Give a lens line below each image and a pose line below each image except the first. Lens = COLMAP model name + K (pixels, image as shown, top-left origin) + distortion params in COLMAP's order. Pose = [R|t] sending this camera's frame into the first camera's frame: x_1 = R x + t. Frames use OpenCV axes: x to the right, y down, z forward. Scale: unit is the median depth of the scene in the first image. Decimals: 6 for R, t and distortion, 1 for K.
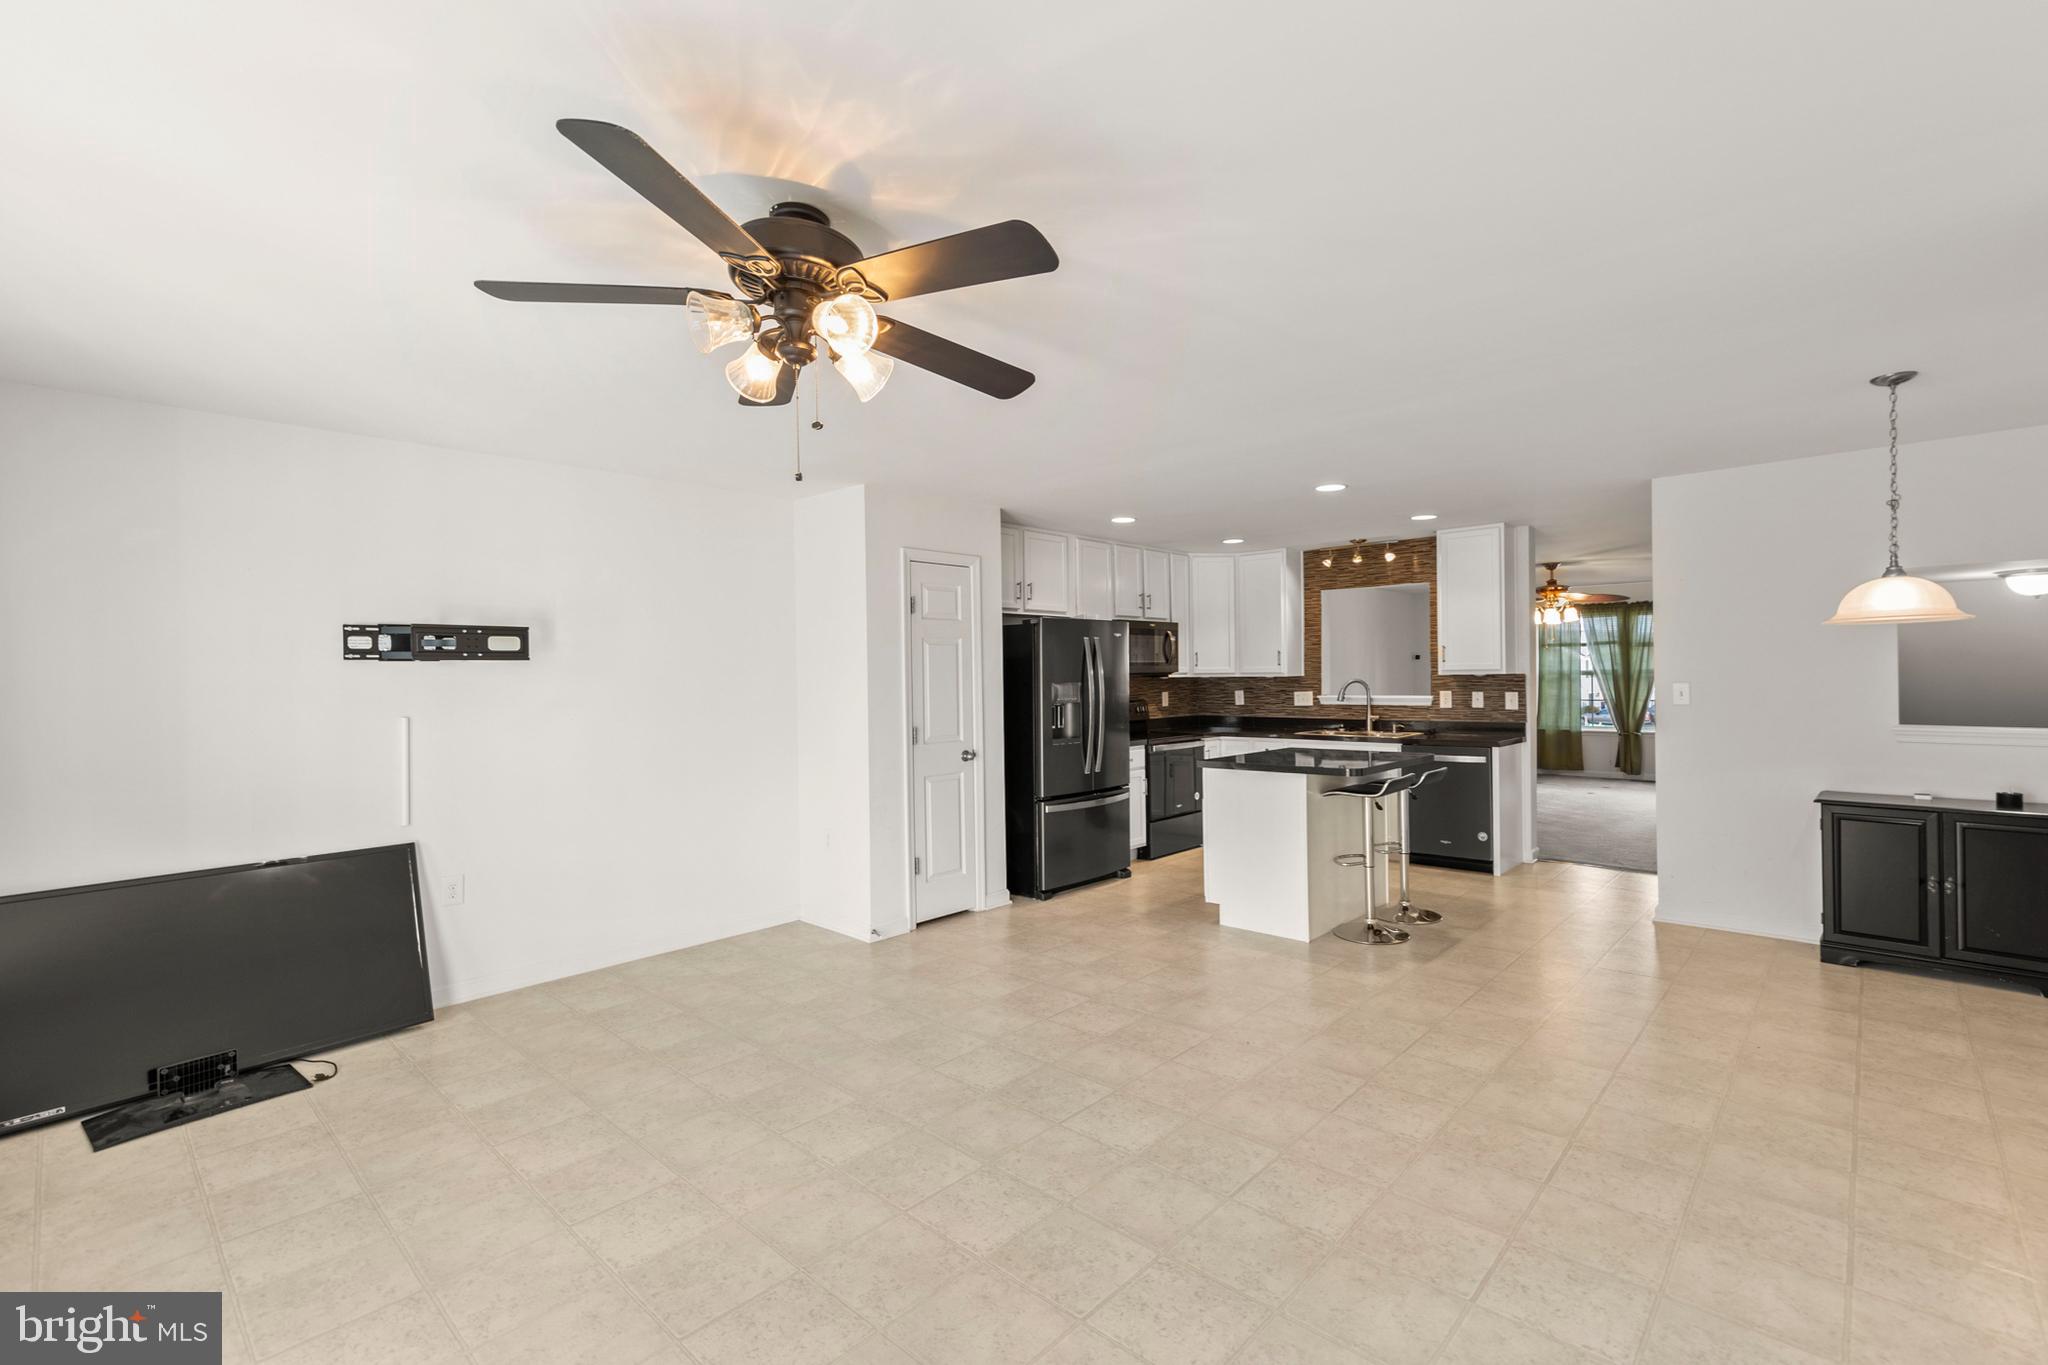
lens RADIAL K [[882.2, 0, 1007.3], [0, 882.2, 671.5], [0, 0, 1]] dist [0.004270, 0.000602]
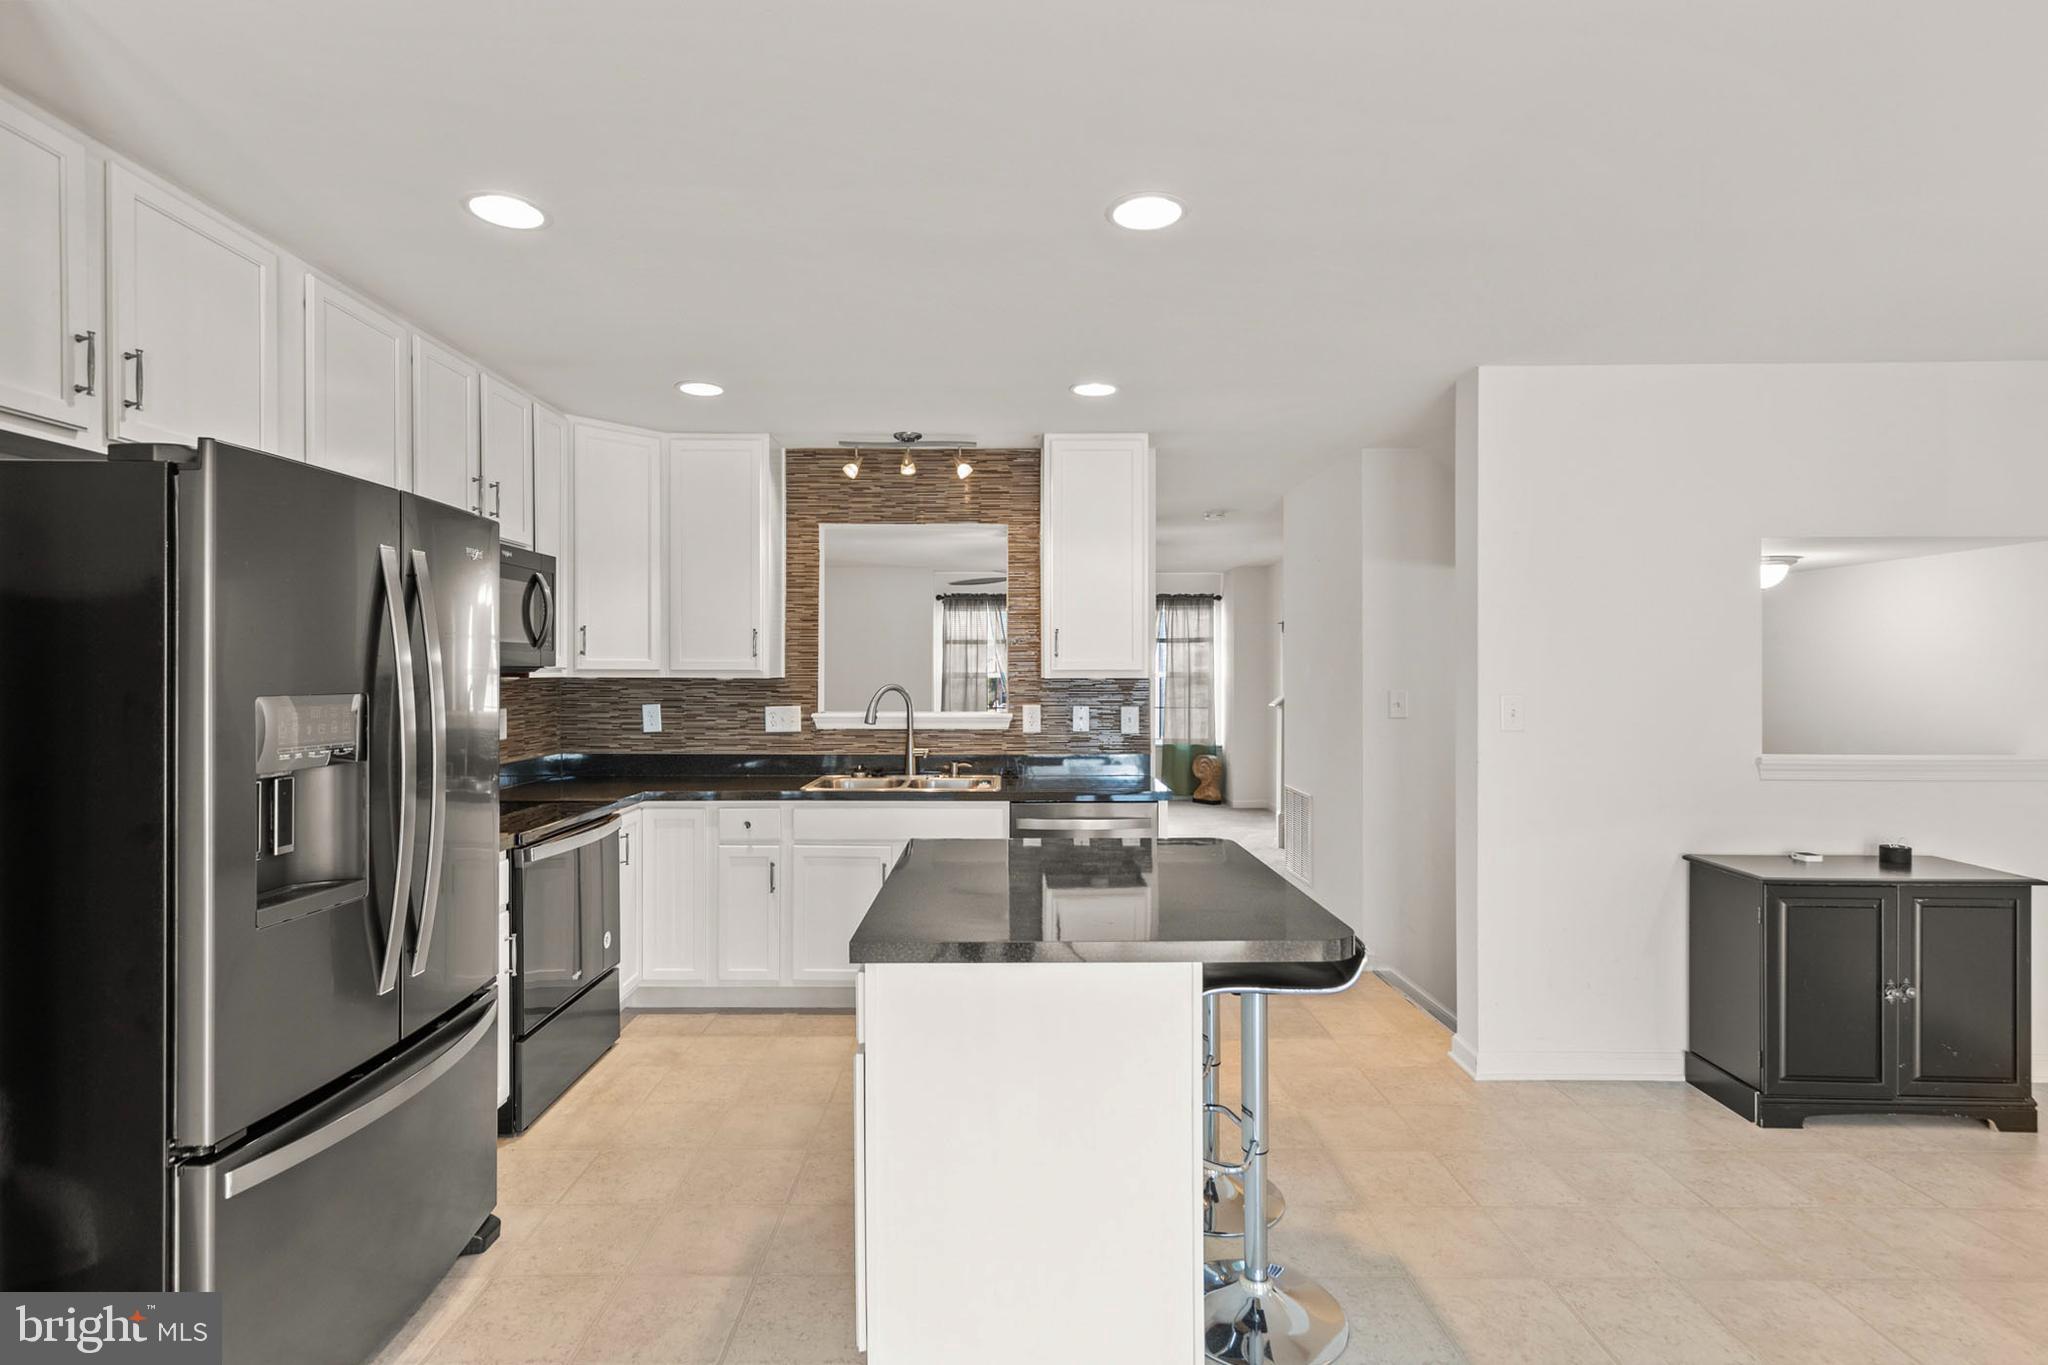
lens RADIAL K [[991.5, 0, 991.0], [0, 991.5, 677.3], [0, 0, 1]] dist [0.015470, -0.000632]
pose [[0.715687, 0.010327, 0.698345, -0.001728], [-0.014360, 0.999897, -0.000070, 0.003402], [-0.698274, -0.009979, 0.715761, 0.505274]]
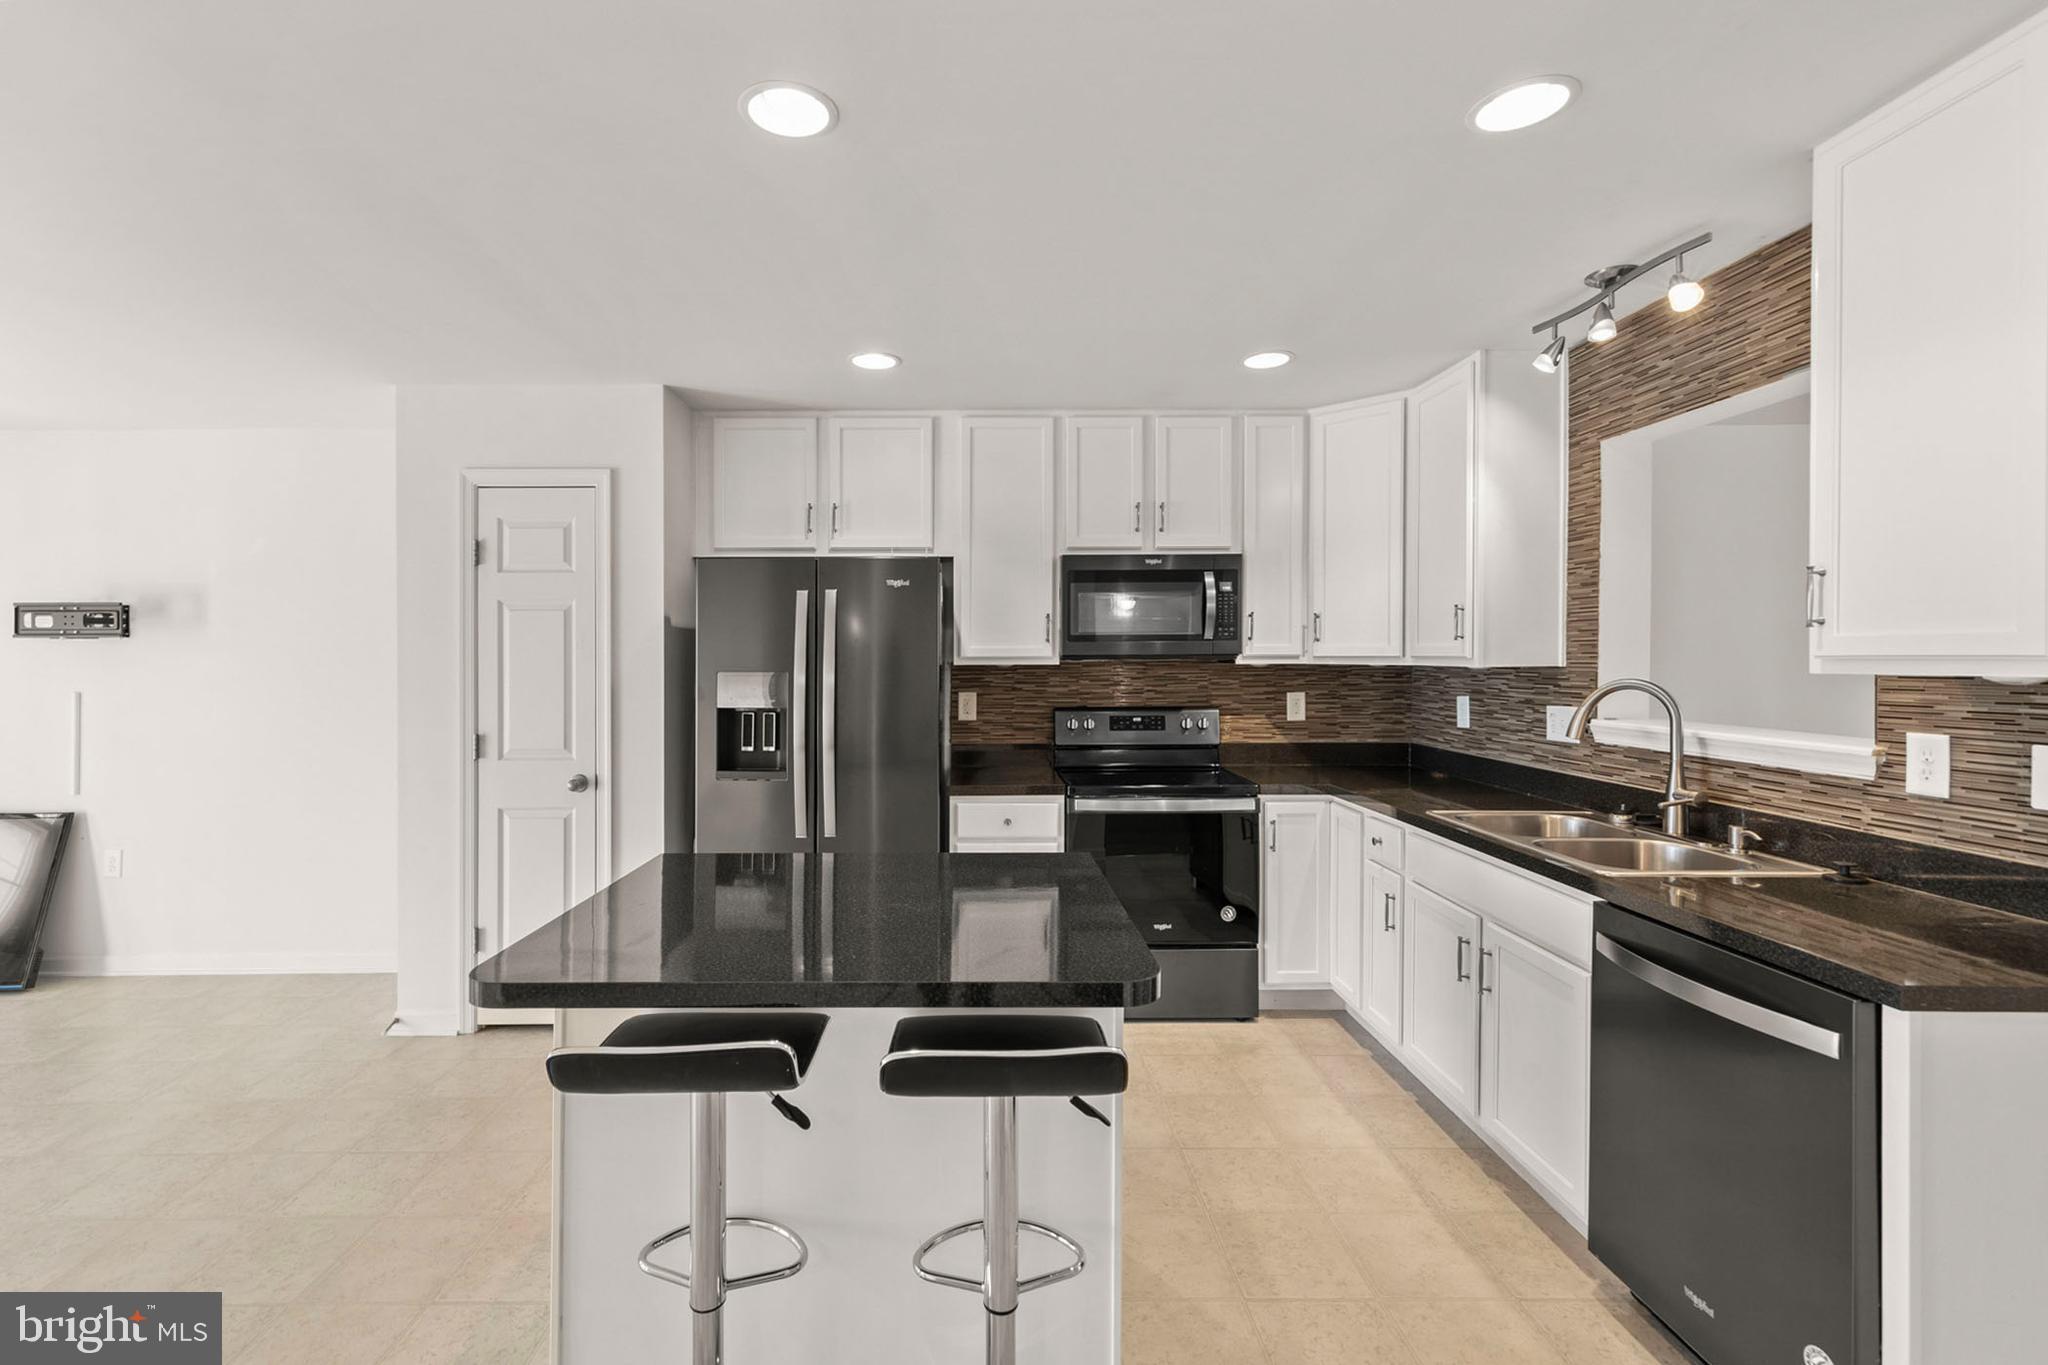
lens RADIAL K [[882.2, 0, 968.2], [0, 882.2, 654.5], [0, 0, 1]] dist [0.004270, 0.000602]
pose [[0.705274, 0.009202, -0.708875, 0.459284], [-0.003105, 0.999946, 0.009891, -0.003578], [0.708928, -0.004775, 0.705265, 0.571419]]
